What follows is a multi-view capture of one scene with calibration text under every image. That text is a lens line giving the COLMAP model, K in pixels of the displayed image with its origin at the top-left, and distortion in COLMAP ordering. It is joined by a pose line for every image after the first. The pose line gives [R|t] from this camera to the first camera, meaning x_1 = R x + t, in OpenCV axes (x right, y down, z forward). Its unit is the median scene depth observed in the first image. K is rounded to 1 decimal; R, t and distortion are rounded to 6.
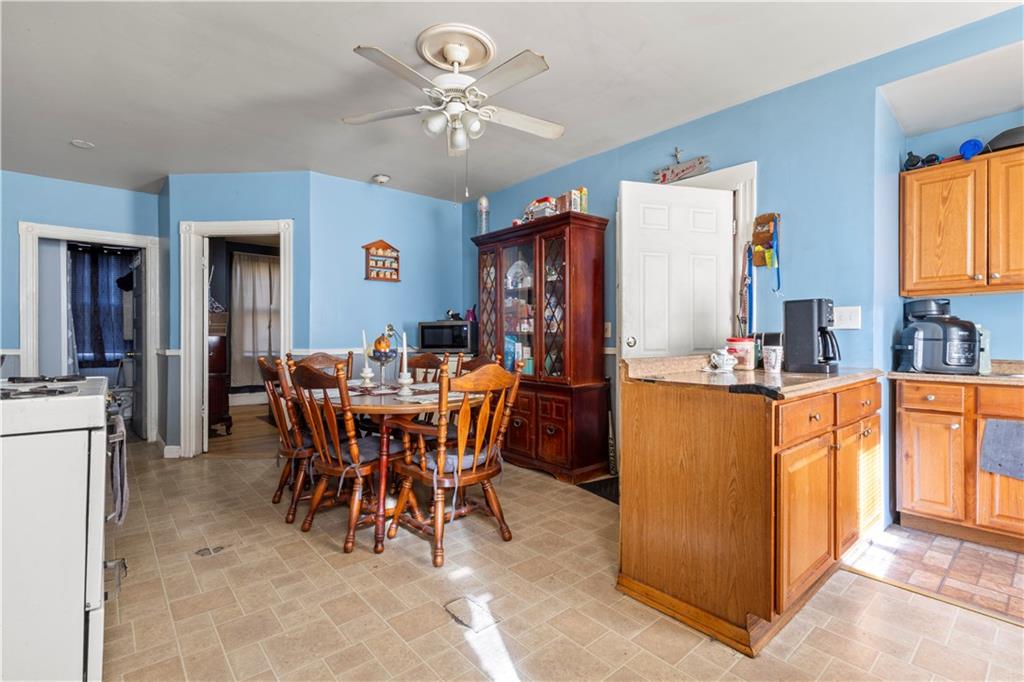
lens RADIAL K [[474.8, 0, 512.6], [0, 474.8, 338.6], [0, 0, 1]] dist [0.015386, 0.000537]
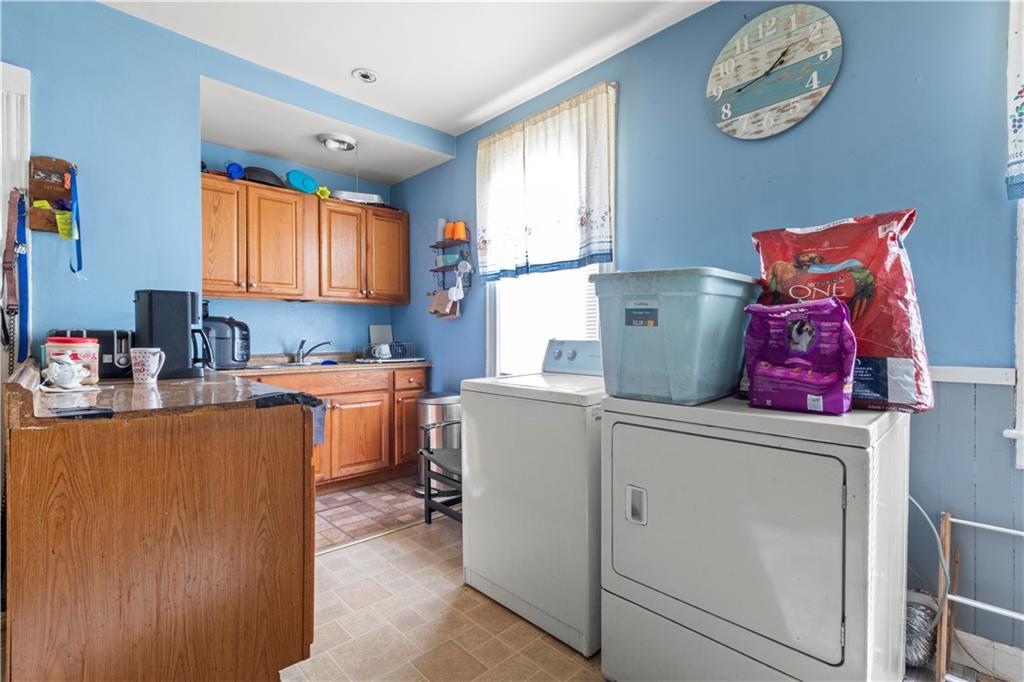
lens RADIAL K [[474.8, 0, 512.4], [0, 474.8, 341.3], [0, 0, 1]] dist [0.015386, 0.000537]
pose [[-0.042076, -0.011632, 0.999047, -0.219495], [0.001174, 0.999931, 0.011691, -0.003091], [-0.999114, 0.001664, -0.042060, 0.403606]]
